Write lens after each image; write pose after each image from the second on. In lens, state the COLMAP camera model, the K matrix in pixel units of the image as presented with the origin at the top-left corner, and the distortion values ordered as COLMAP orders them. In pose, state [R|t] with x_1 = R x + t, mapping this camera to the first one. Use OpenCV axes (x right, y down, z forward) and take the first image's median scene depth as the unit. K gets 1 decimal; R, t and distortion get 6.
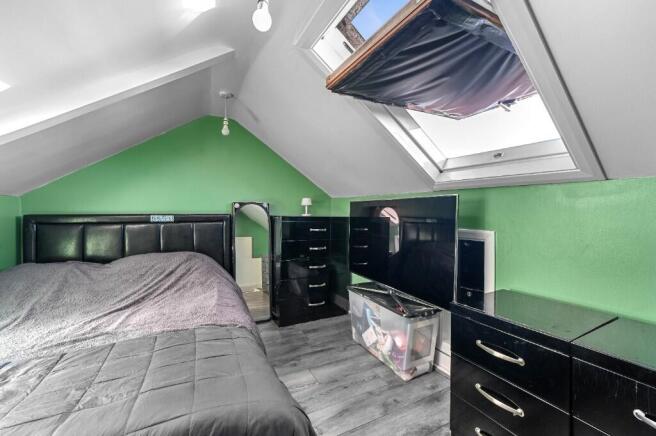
lens RADIAL K [[262.0, 0, 325.6], [0, 262.0, 216.3], [0, 0, 1]] dist [-0.030833, 0.007340]
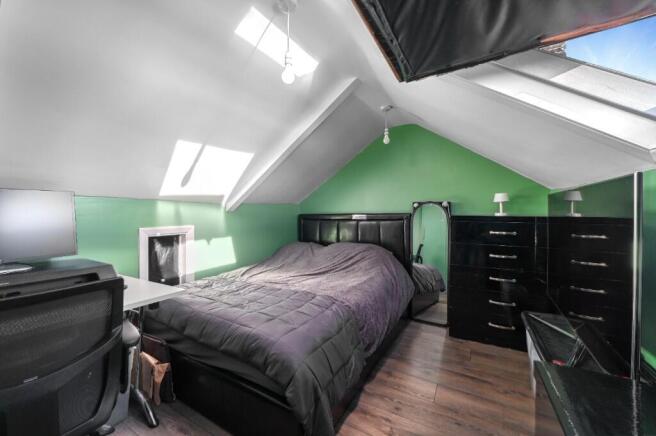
lens RADIAL K [[262.0, 0, 325.6], [0, 262.0, 216.3], [0, 0, 1]] dist [-0.030833, 0.007340]
pose [[0.533189, 0.006952, -0.845967, 0.417447], [-0.004327, 0.999976, 0.005491, -0.000862], [0.845985, 0.000733, 0.533206, 0.162481]]
